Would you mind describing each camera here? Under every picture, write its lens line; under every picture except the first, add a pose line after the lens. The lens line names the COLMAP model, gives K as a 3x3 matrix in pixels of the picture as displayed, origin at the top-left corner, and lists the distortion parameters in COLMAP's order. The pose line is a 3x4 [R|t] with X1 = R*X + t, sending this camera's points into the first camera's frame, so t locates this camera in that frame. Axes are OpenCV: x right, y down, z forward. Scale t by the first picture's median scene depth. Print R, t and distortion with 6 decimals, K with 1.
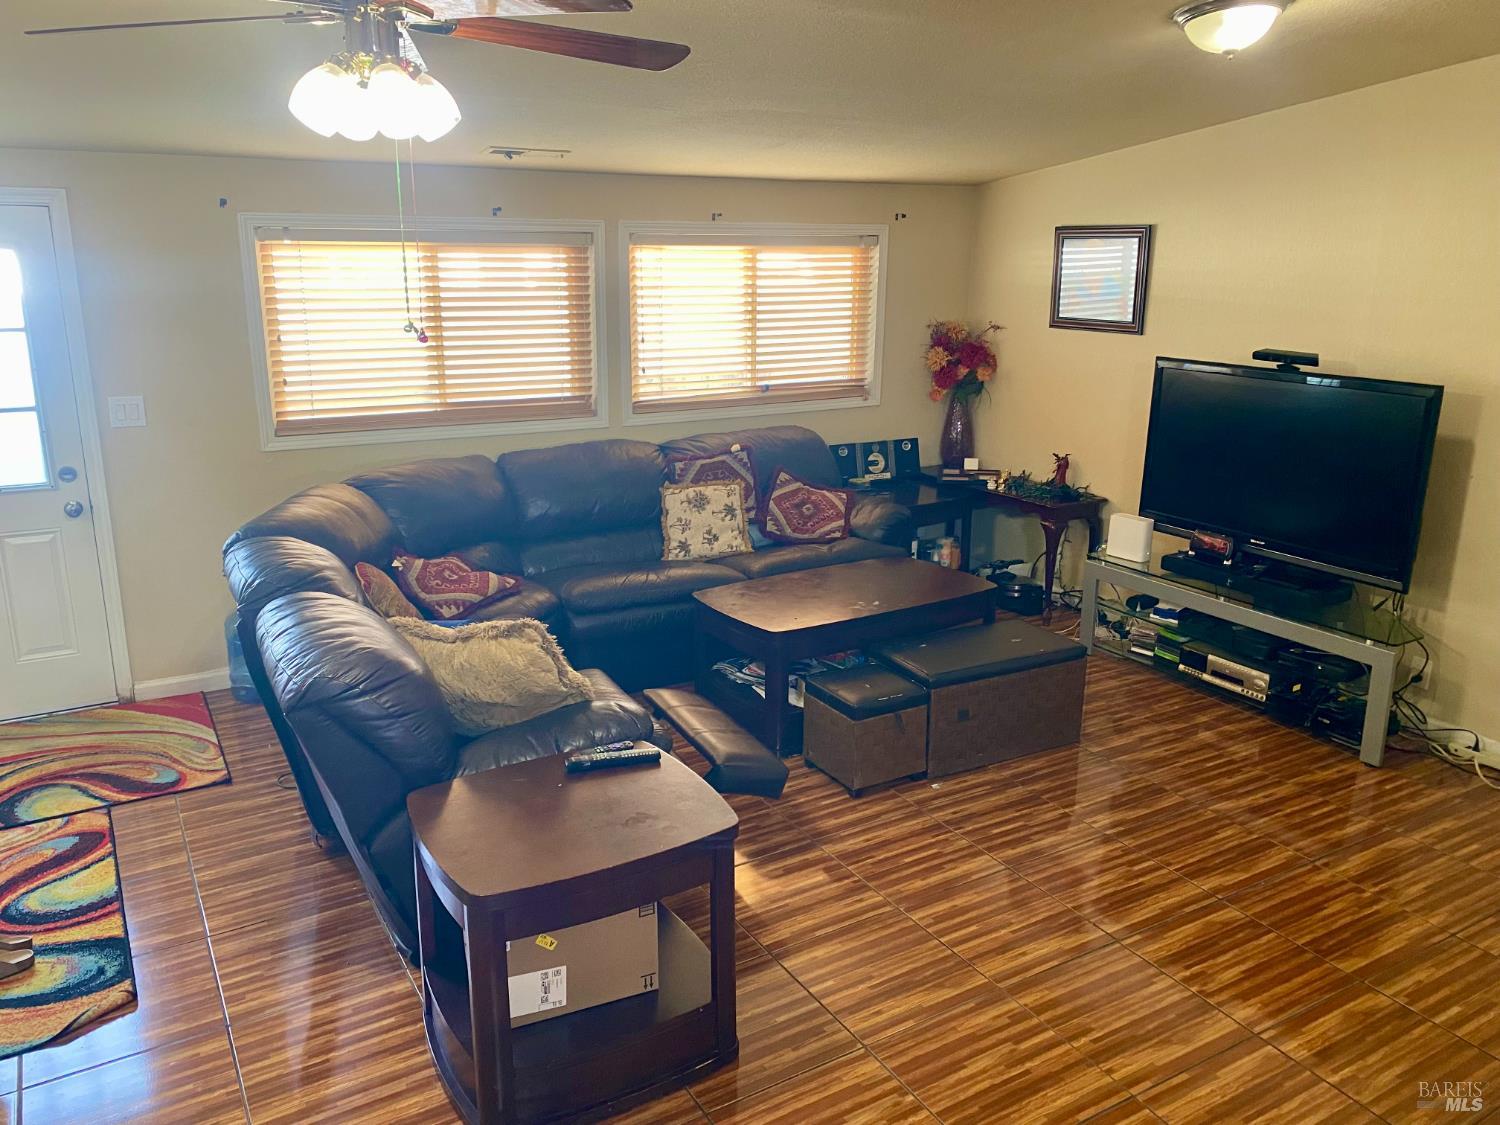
lens RADIAL K [[1137.4, 0, 748.0], [0, 1137.4, 567.4], [0, 0, 1]] dist [0.053014, -0.077158]
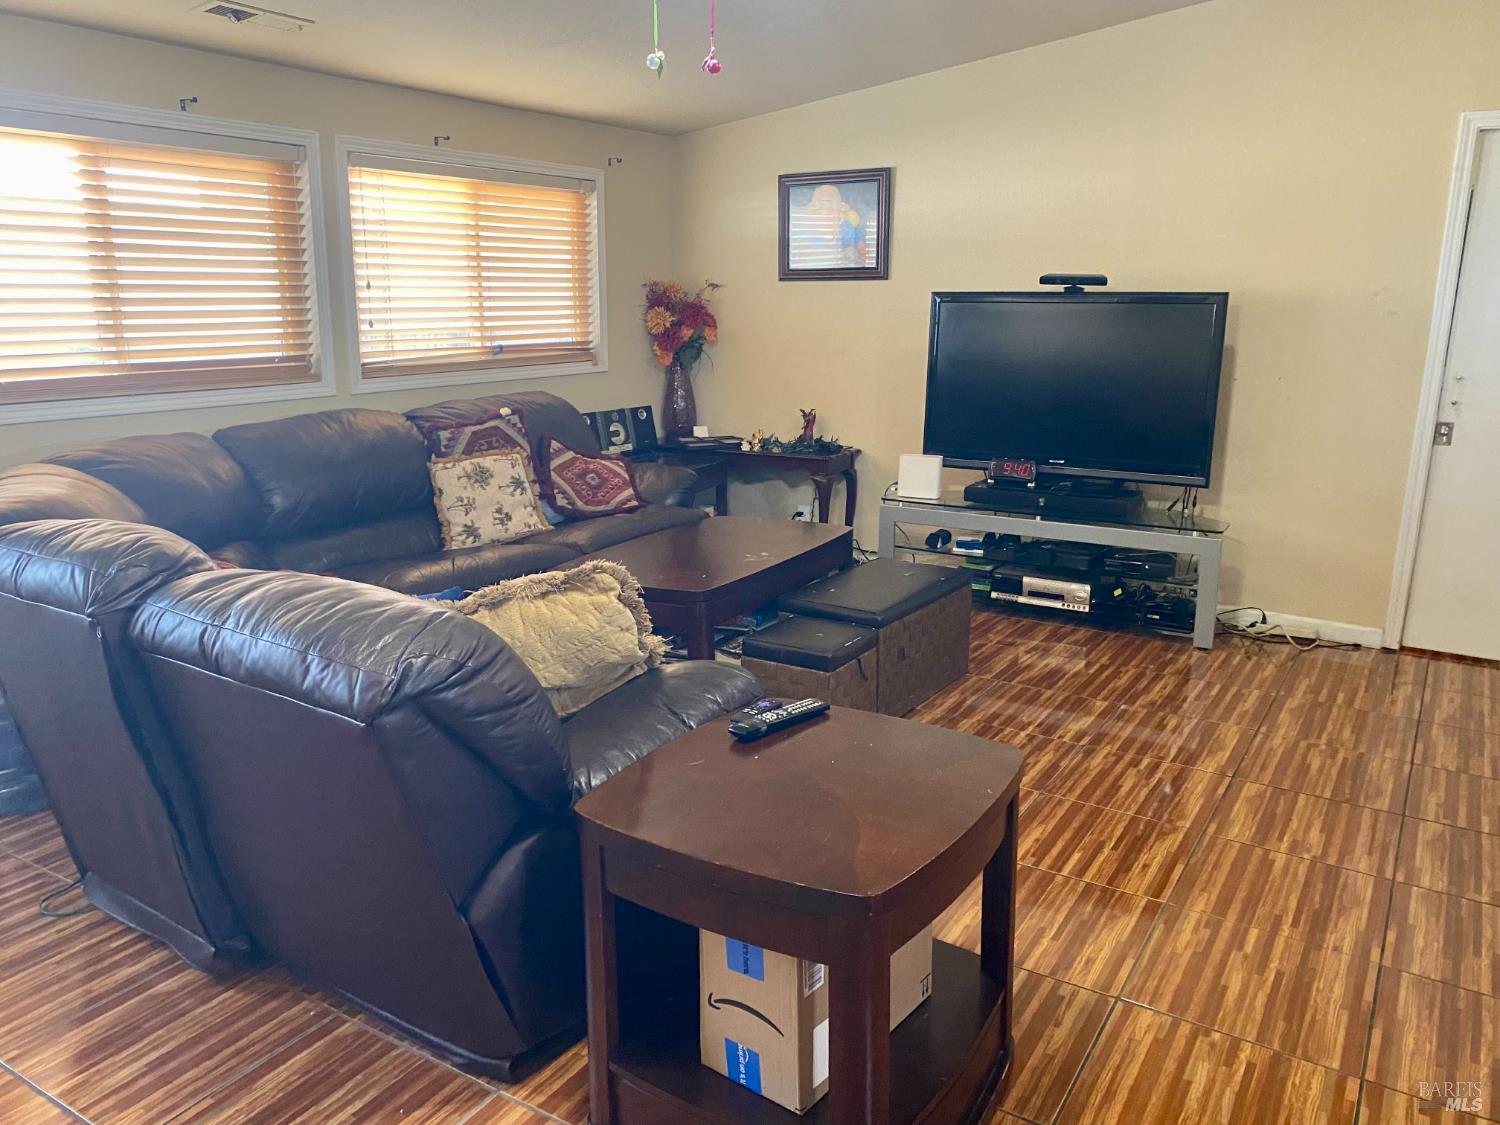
lens RADIAL K [[1137.4, 0, 754.1], [0, 1137.4, 571.7], [0, 0, 1]] dist [0.053014, -0.077158]
pose [[0.888948, -0.115295, 0.443258, -0.240170], [0.128599, 0.991697, 0.000045, 0.036628], [-0.439583, 0.056962, 0.896394, 0.174878]]
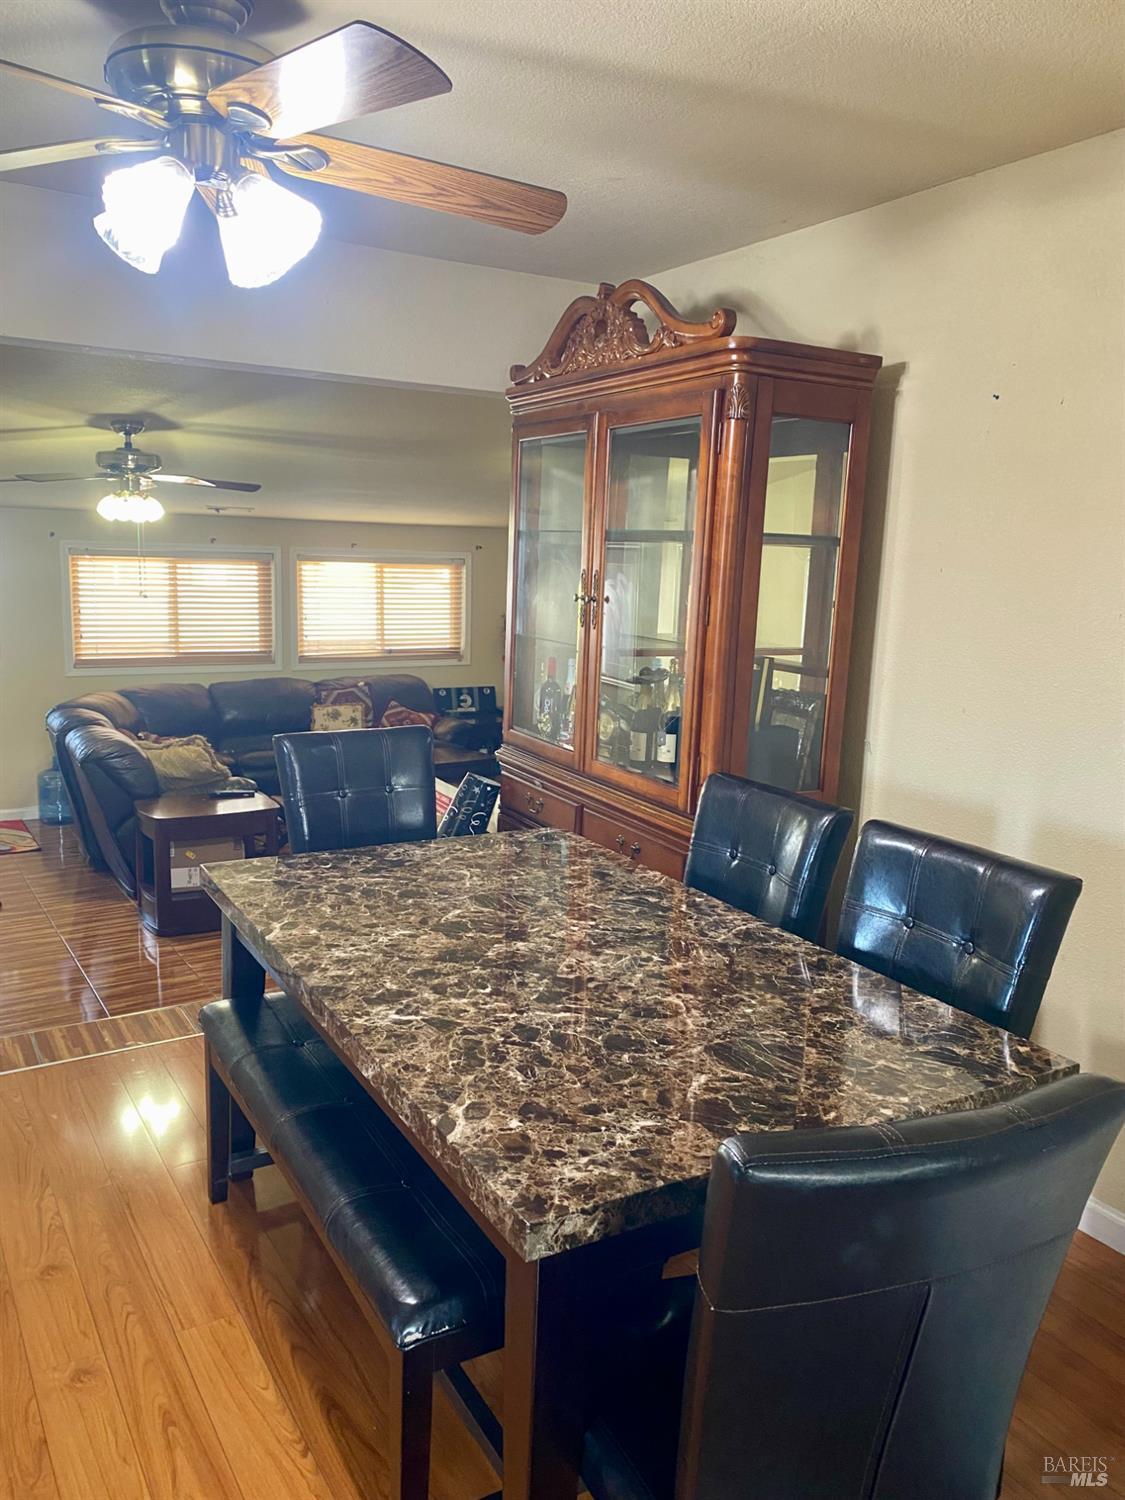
lens RADIAL K [[1137.4, 0, 571.5], [0, 1137.4, 743.4], [0, 0, 1]] dist [0.053014, -0.077158]
pose [[0.999256, 0.009300, 0.037417, 0.234615], [-0.004881, 0.993177, -0.116512, 0.170664], [-0.038246, 0.116243, 0.992484, -0.626635]]
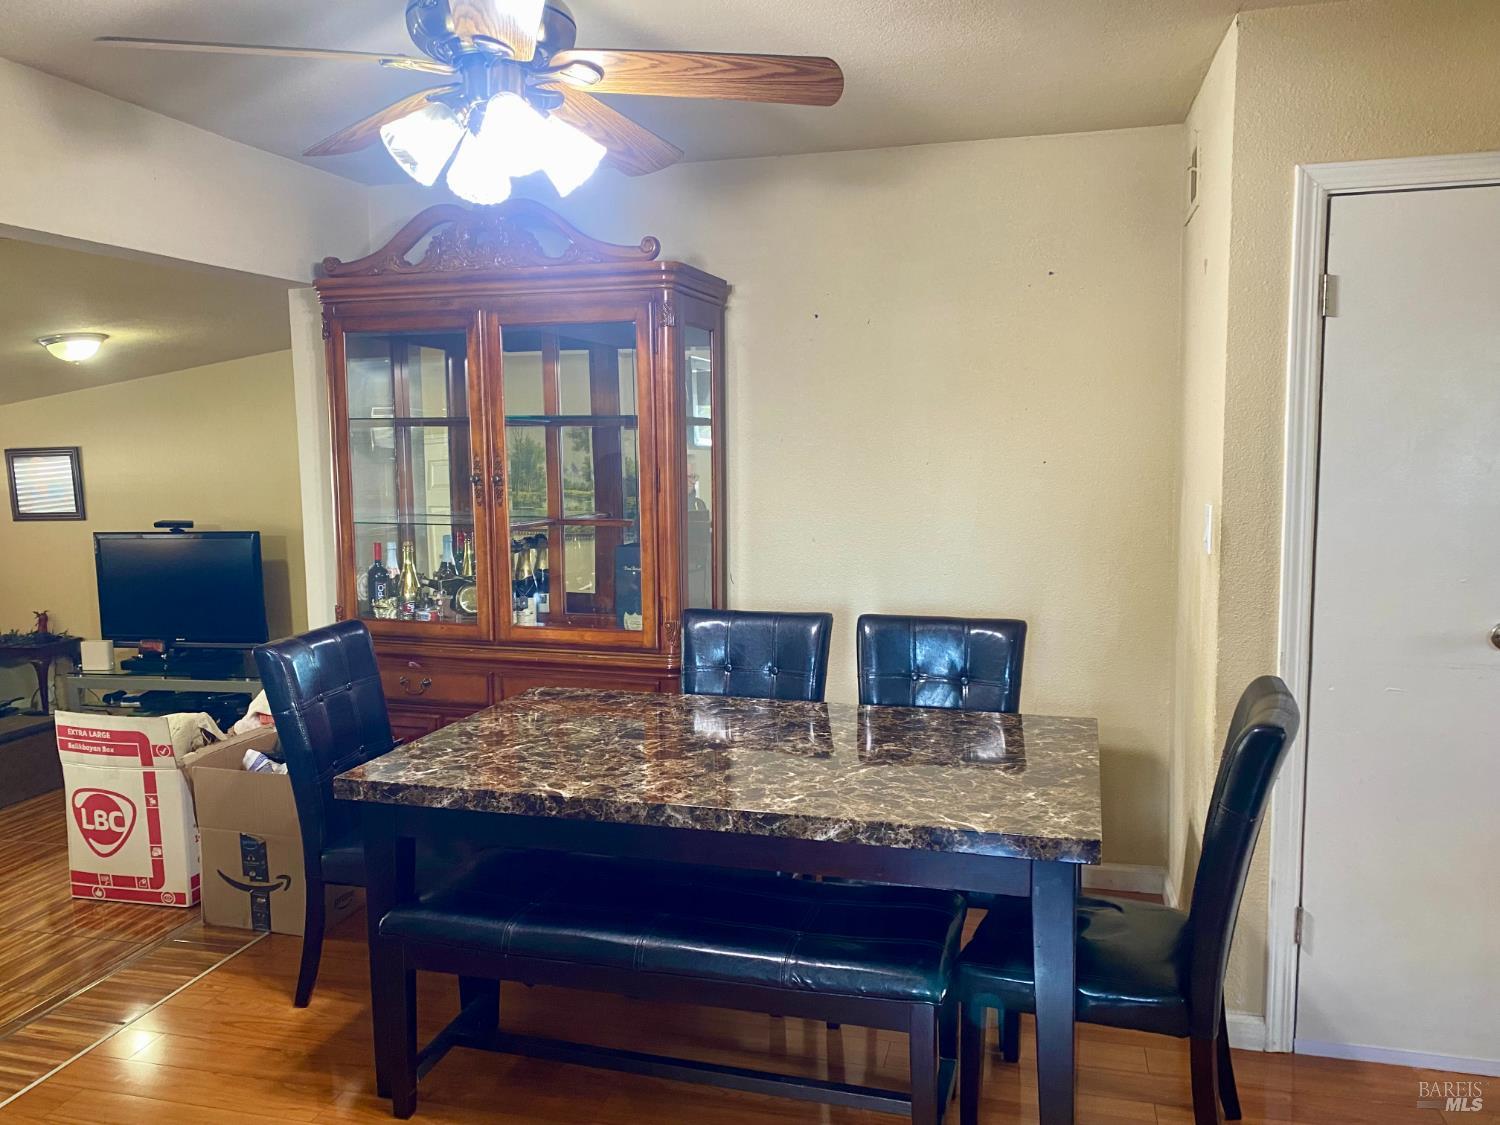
lens RADIAL K [[1137.4, 0, 748.1], [0, 1137.4, 564.4], [0, 0, 1]] dist [0.053014, -0.077158]
pose [[0.703882, -0.105717, 0.702406, -0.091921], [0.224104, 0.971409, -0.078370, 0.156587], [-0.674038, 0.212575, 0.707449, -0.592354]]
